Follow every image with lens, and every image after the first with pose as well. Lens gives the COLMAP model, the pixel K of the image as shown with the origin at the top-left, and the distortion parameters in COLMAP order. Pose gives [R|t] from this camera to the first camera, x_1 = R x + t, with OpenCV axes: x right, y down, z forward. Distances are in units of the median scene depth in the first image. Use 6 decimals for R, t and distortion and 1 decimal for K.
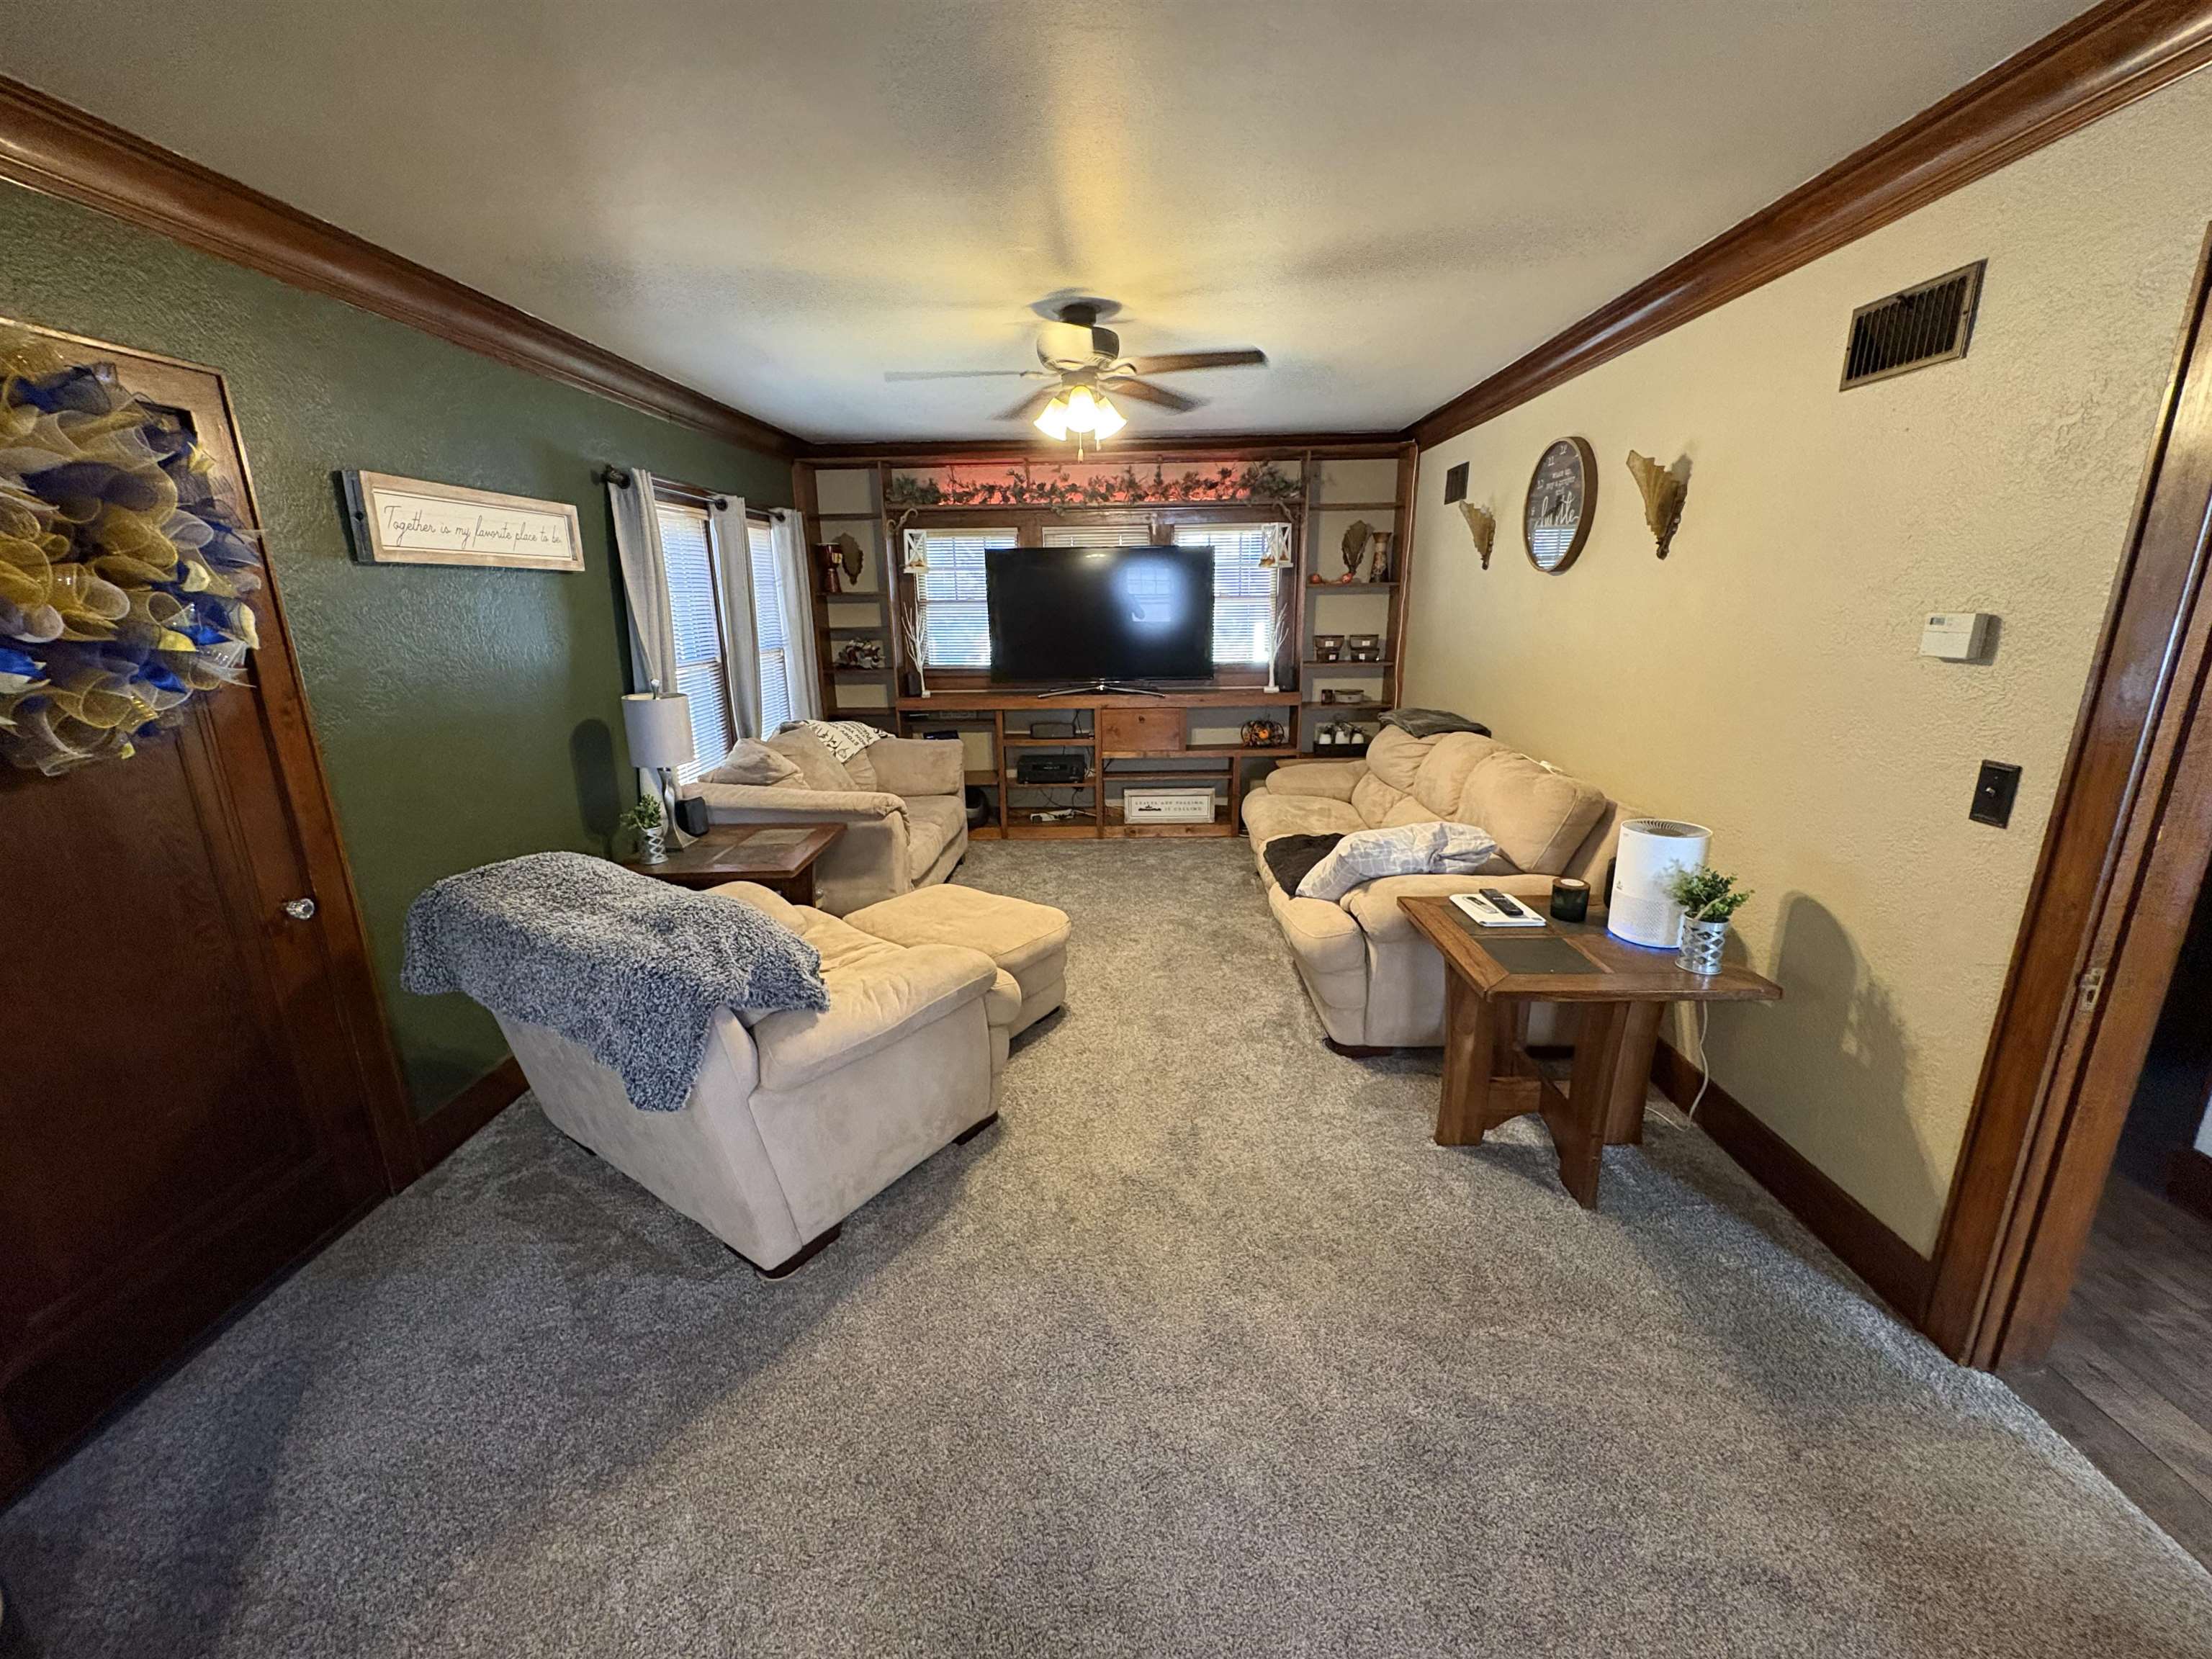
lens RADIAL K [[887.0, 0, 1104.8], [0, 887.0, 829.2], [0, 0, 1]] dist [0.006975, -0.000068]
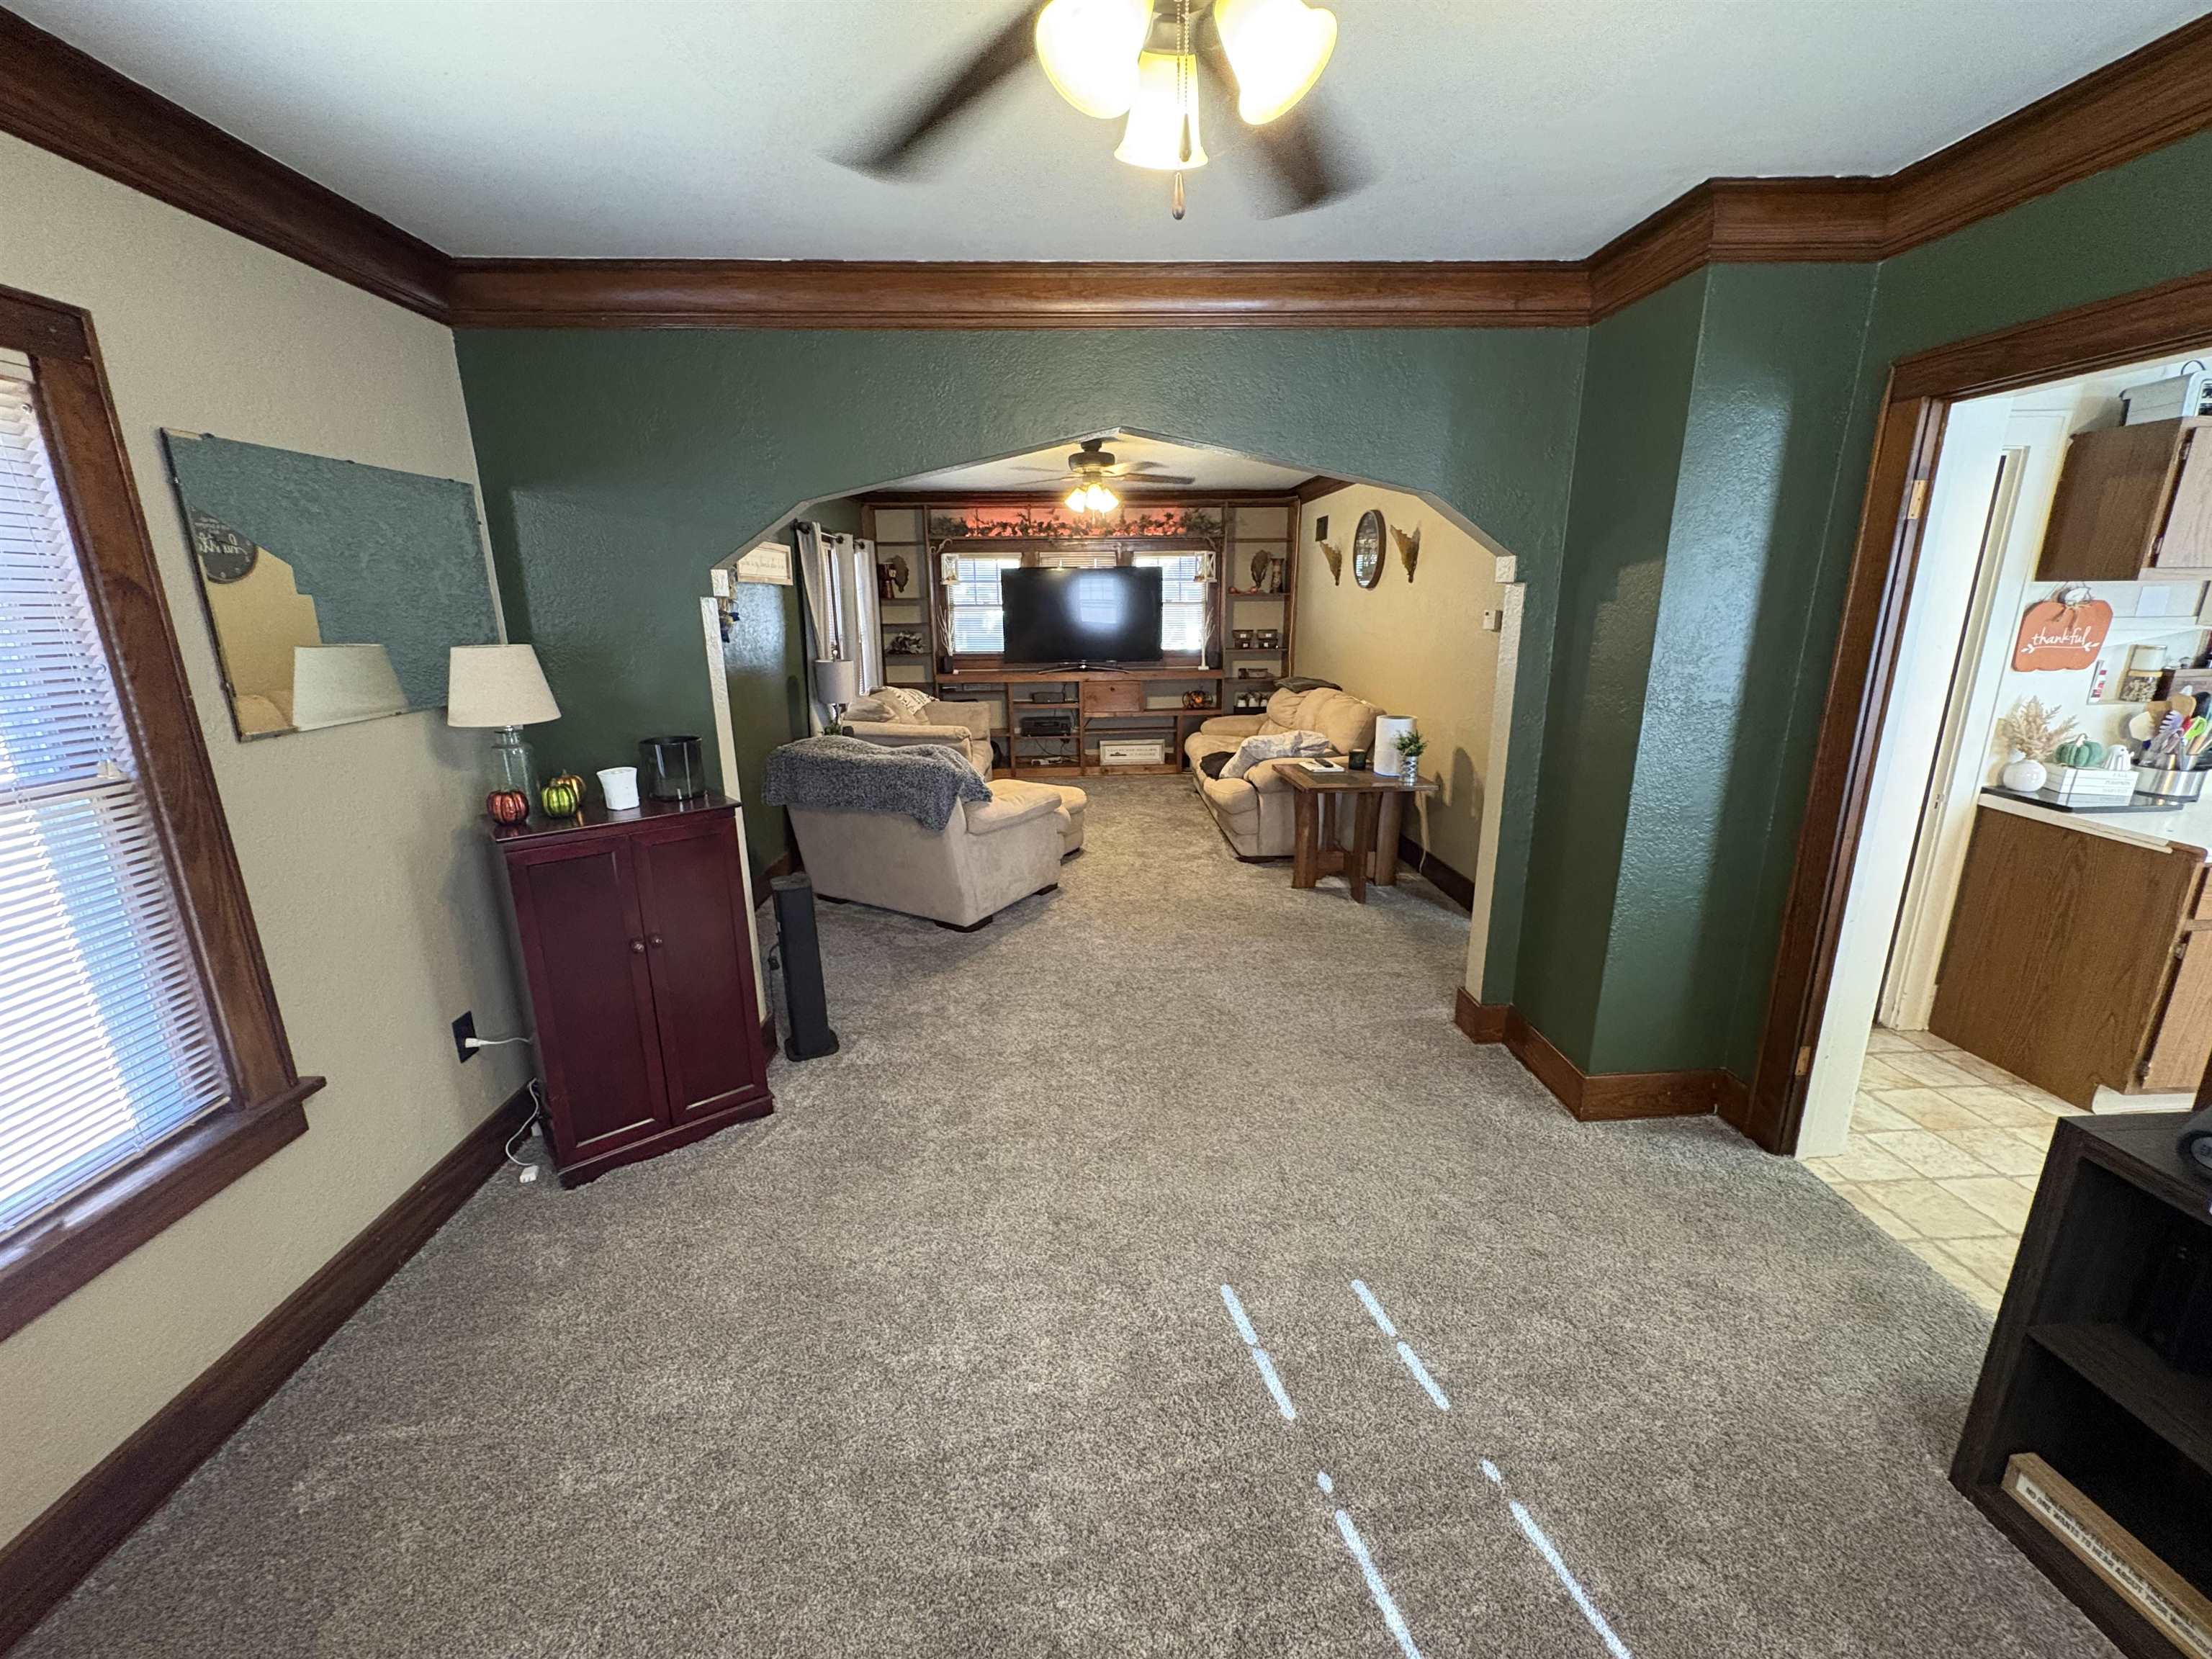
lens RADIAL K [[887.0, 0, 1103.6], [0, 887.0, 829.6], [0, 0, 1]] dist [0.006975, -0.000068]
pose [[0.997379, -0.013913, 0.071000, -0.078053], [0.014358, 0.999880, -0.005752, 0.110589], [-0.070911, 0.006756, 0.997460, -0.415487]]
